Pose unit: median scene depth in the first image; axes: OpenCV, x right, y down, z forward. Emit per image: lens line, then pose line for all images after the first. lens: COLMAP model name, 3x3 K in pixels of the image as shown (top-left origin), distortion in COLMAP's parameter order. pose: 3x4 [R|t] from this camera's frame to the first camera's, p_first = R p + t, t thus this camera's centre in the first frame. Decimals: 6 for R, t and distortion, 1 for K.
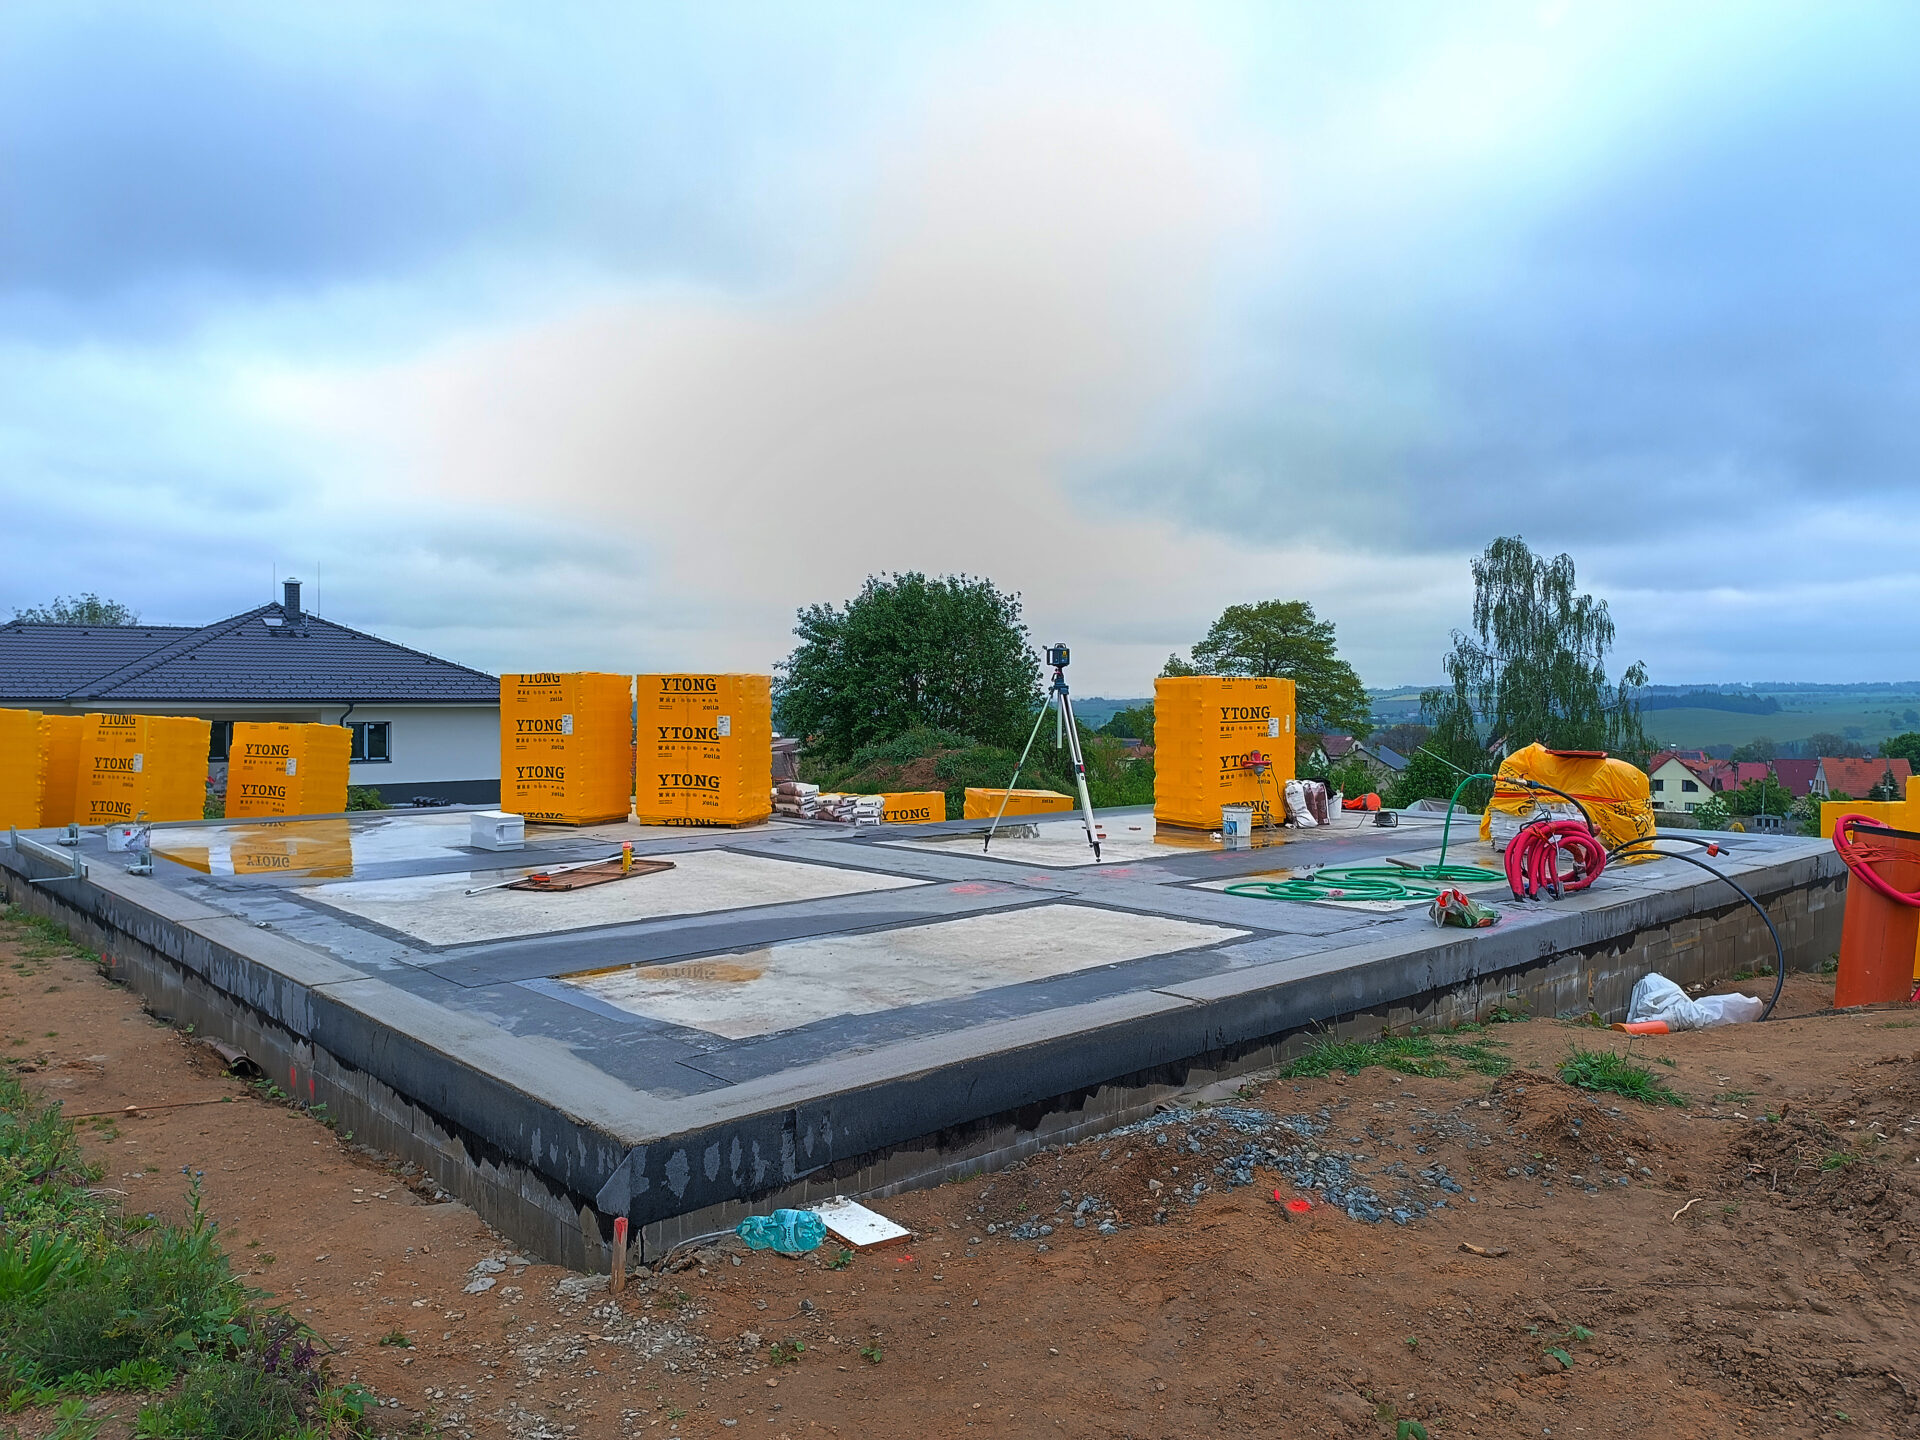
lens RADIAL K [[1359.6, 0, 963.0], [0, 1359.6, 724.4], [0, 0, 1]] dist [0.082292, -0.138621]
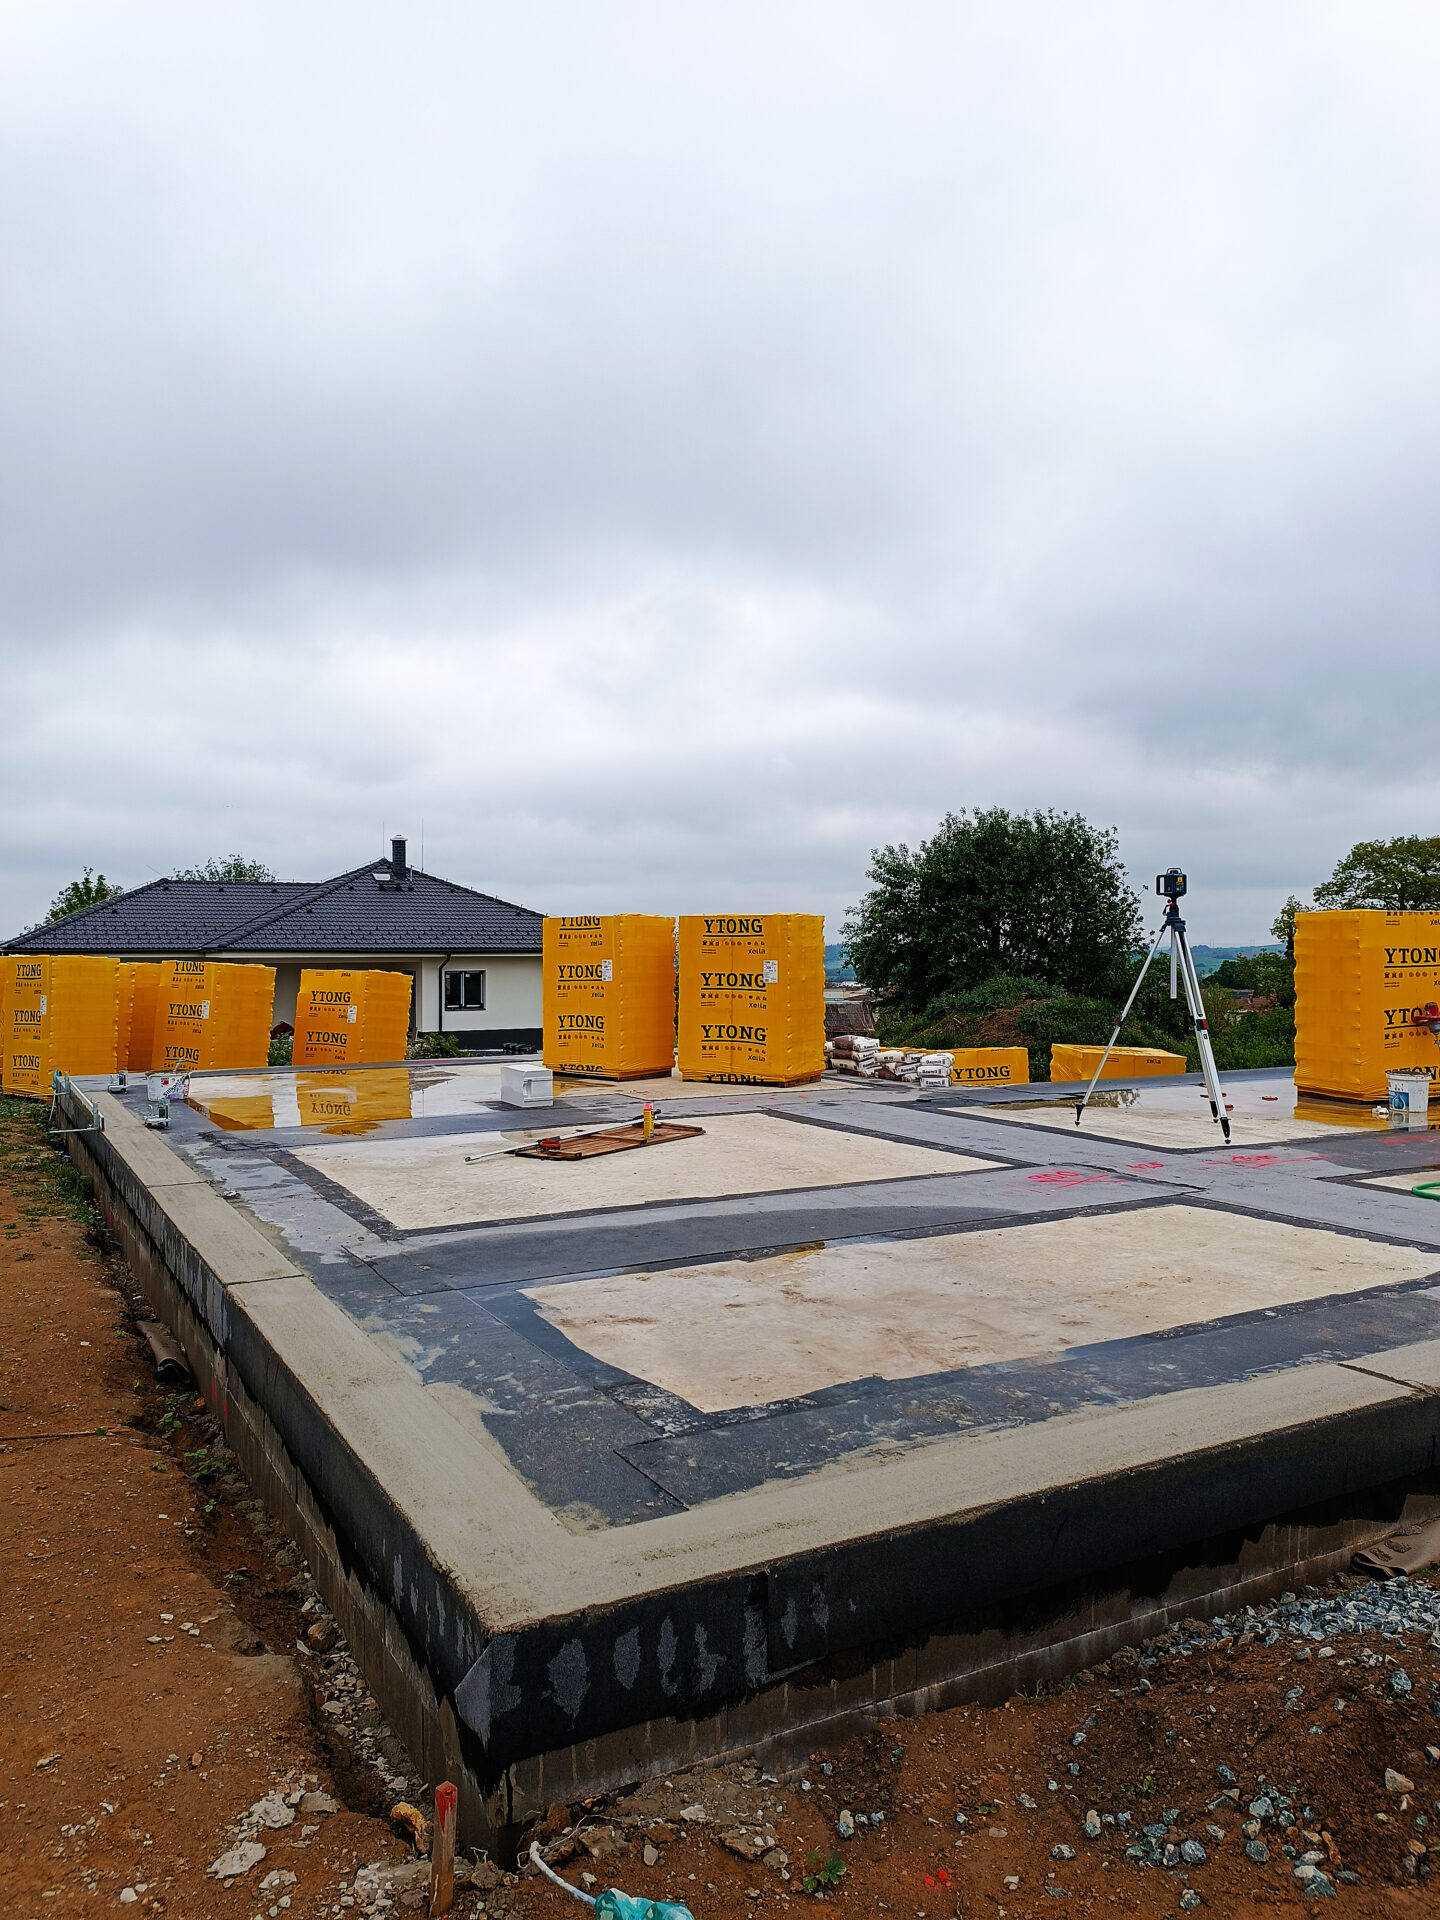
lens RADIAL K [[1354.7, 0, 719.9], [0, 1354.7, 964.3], [0, 0, 1]] dist [0.118687, -0.235426]
pose [[0.971571, -0.001889, -0.236739, 0.001628], [0.000151, 0.999973, -0.007361, 0.002297], [0.236746, 0.007117, 0.971545, 0.107611]]
